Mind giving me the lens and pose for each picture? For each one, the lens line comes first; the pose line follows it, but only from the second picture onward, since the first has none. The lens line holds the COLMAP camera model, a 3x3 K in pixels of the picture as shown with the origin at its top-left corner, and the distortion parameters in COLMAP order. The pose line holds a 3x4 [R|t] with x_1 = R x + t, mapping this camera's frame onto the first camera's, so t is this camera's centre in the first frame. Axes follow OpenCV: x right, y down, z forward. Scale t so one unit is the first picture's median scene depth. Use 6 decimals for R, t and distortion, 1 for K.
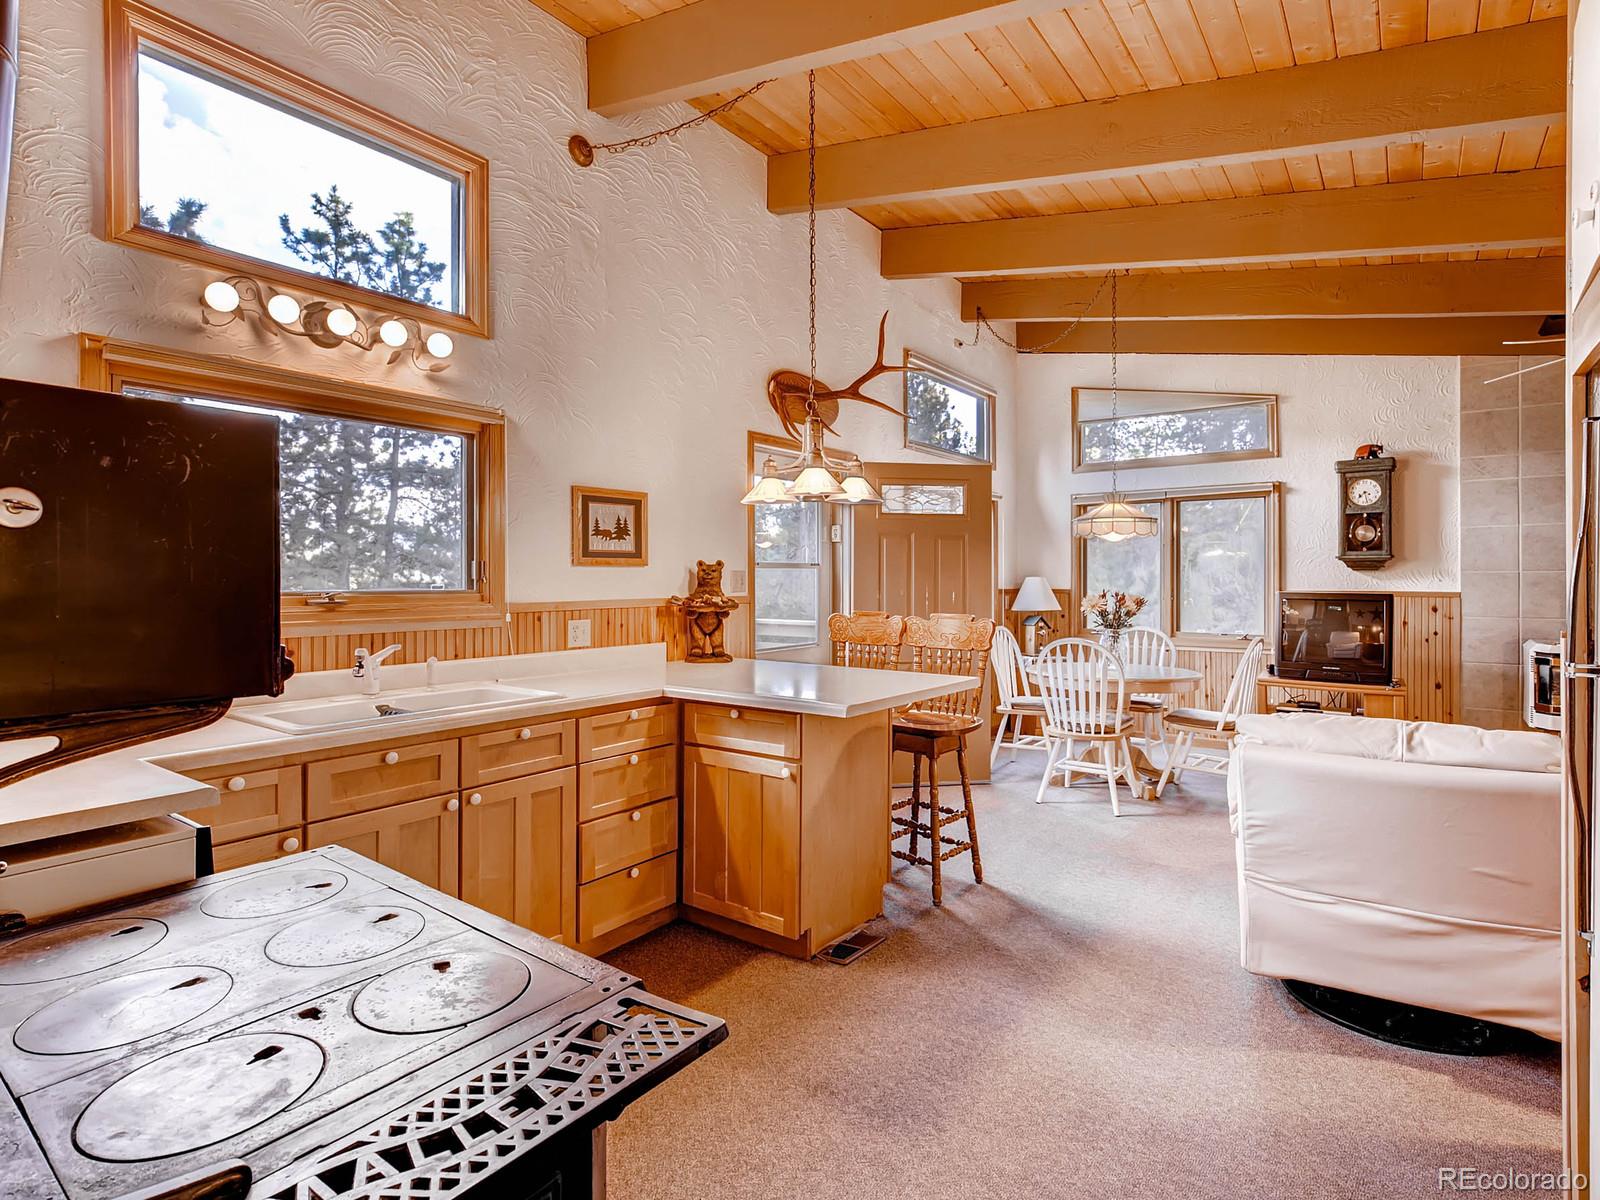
lens RADIAL K [[808.1, 0, 798.6], [0, 808.1, 588.1], [0, 0, 1]] dist [0.000391, 0.000464]
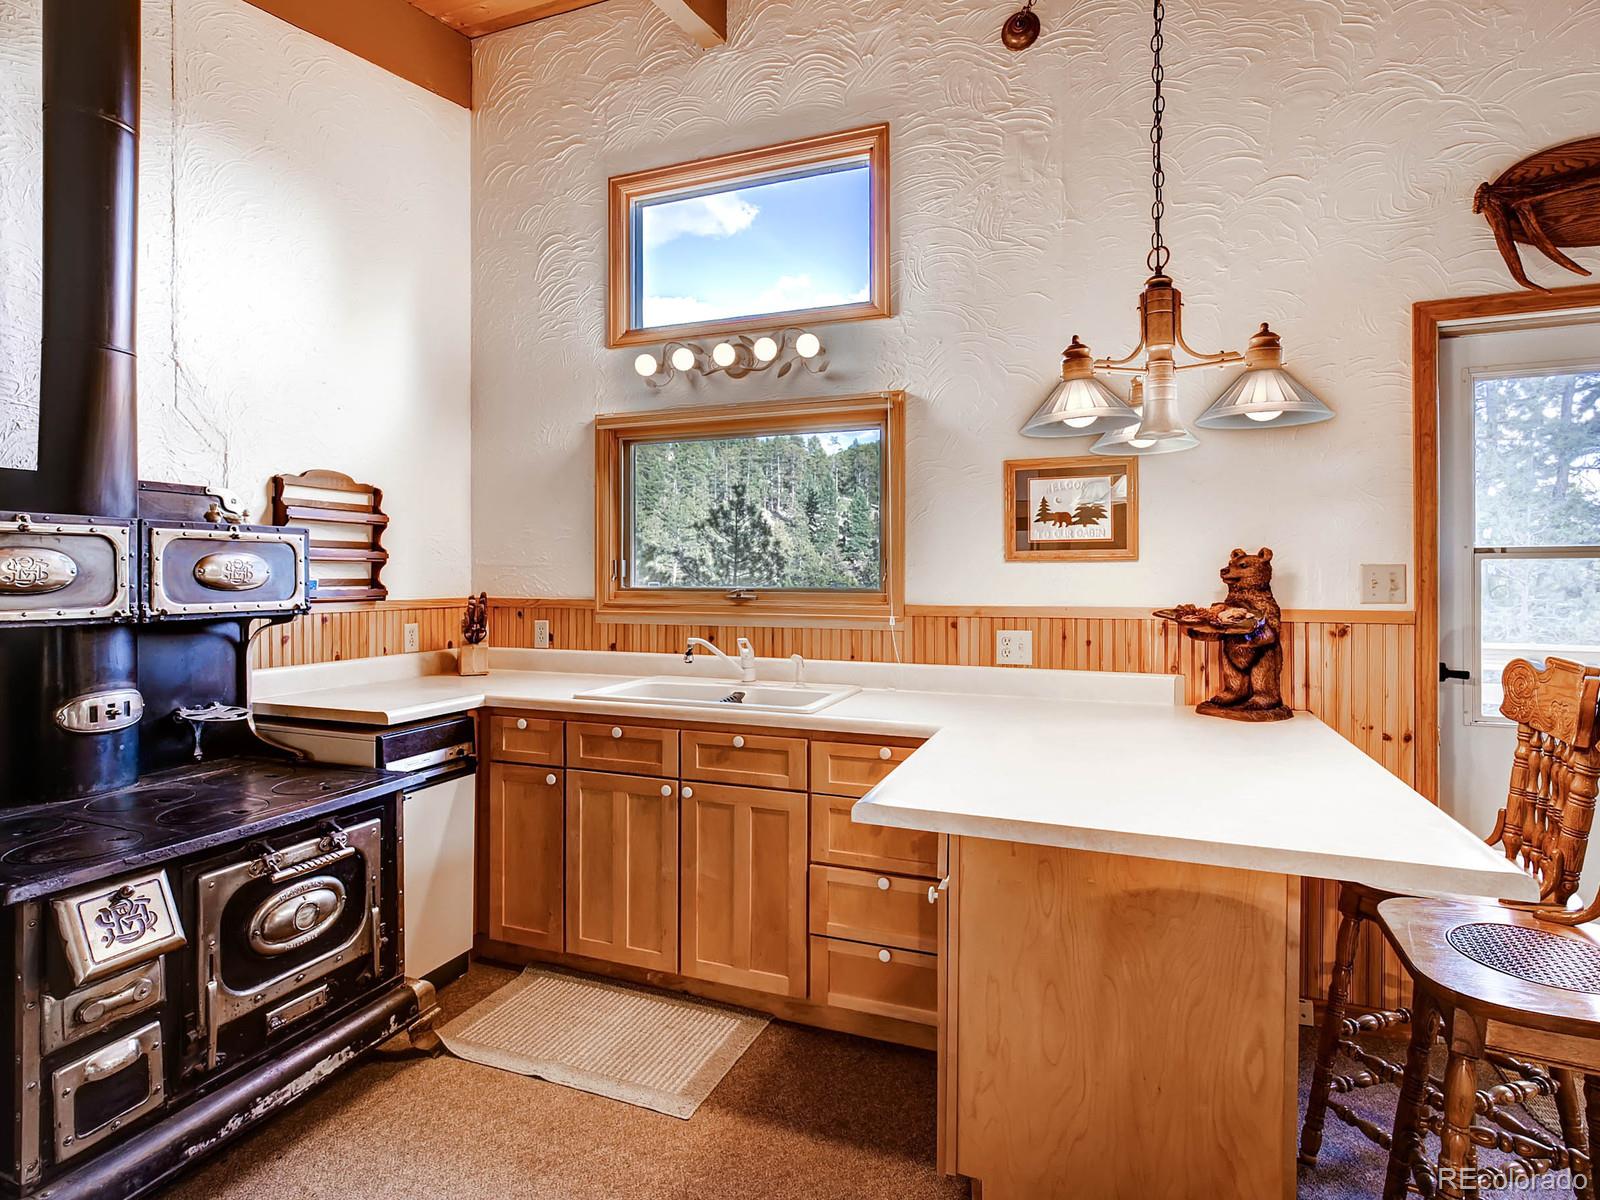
lens RADIAL K [[808.1, 0, 798.6], [0, 808.1, 588.1], [0, 0, 1]] dist [0.000391, 0.000464]
pose [[0.289963, 0.013170, -0.956947, 0.429471], [-0.014228, 0.999854, 0.009449, -0.006287], [0.956932, 0.010876, 0.290108, 0.581597]]
